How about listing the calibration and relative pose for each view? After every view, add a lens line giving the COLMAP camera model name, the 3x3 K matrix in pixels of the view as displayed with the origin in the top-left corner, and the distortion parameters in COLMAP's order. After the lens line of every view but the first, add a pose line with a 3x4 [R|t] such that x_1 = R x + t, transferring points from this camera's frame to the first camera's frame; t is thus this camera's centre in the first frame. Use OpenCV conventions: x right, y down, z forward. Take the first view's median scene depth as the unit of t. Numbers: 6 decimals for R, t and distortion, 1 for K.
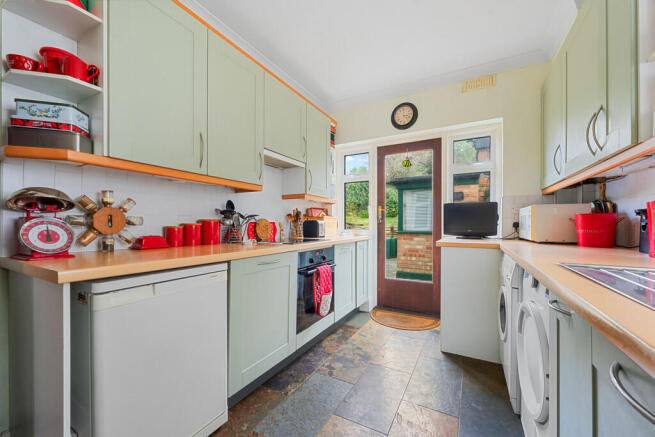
lens RADIAL K [[265.5, 0, 326.7], [0, 265.5, 223.4], [0, 0, 1]] dist [-0.000245, 0.000216]
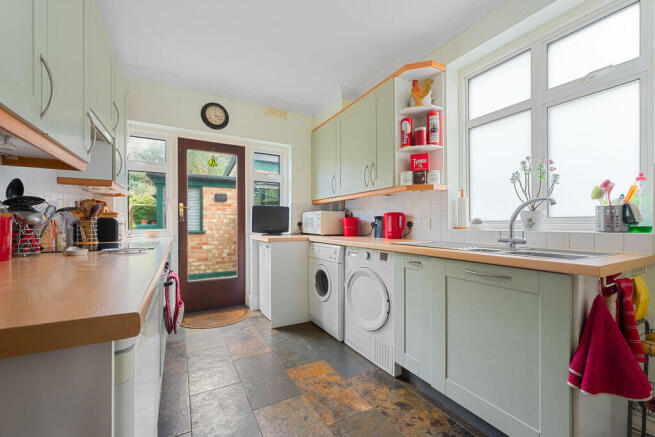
lens RADIAL K [[265.5, 0, 326.5], [0, 265.5, 221.6], [0, 0, 1]] dist [-0.000245, 0.000216]
pose [[0.527700, 0.009312, 0.849380, -0.369391], [-0.003476, 0.999955, -0.008803, 0.003694], [-0.849424, 0.001693, 0.527708, 0.120987]]
